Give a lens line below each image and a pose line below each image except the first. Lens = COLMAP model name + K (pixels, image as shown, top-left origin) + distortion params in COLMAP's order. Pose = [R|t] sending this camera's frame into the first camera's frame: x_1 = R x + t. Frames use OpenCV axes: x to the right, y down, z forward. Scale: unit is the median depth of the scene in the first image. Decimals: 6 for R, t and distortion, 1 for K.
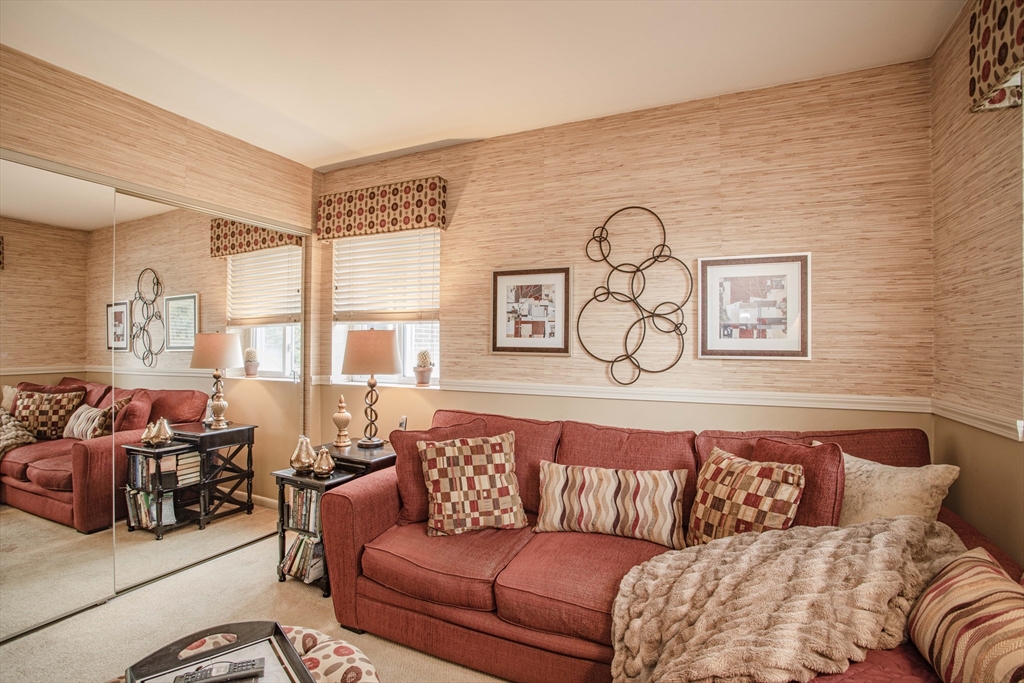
lens RADIAL K [[497.2, 0, 510.9], [0, 497.2, 342.3], [0, 0, 1]] dist [-0.075527, 0.033267]
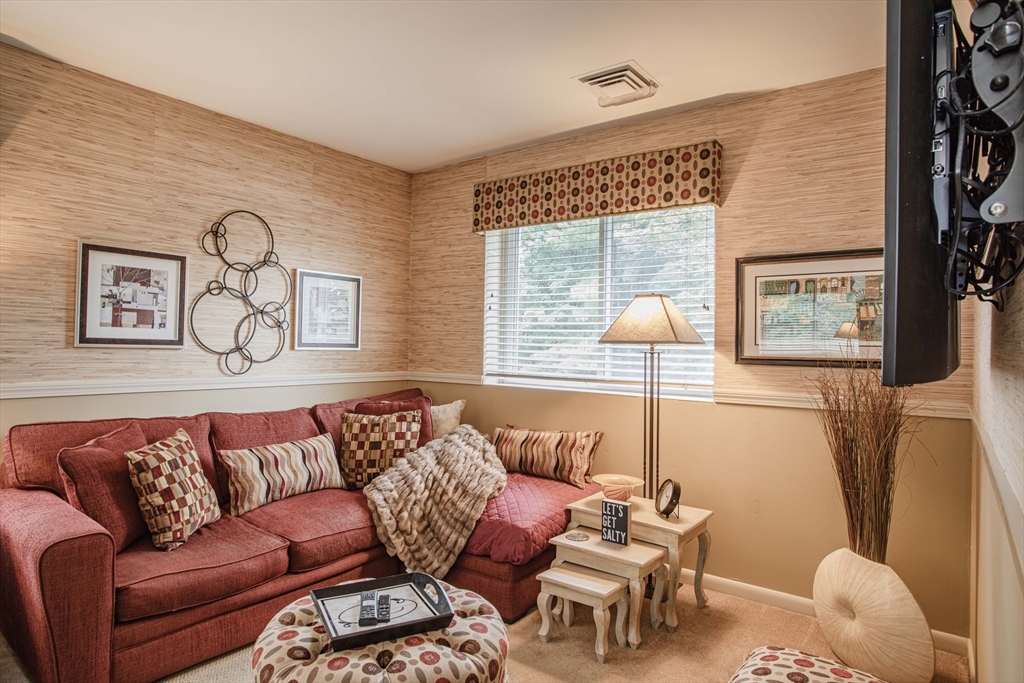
lens RADIAL K [[591.1, 0, 512.0], [0, 591.1, 341.5], [0, 0, 1]] dist [-0.073087, 0.044577]
pose [[0.210183, 0.002570, 0.977659, -0.935050], [-0.023957, 0.999710, 0.002522, -0.004262], [-0.977368, -0.023952, 0.210184, 0.154849]]
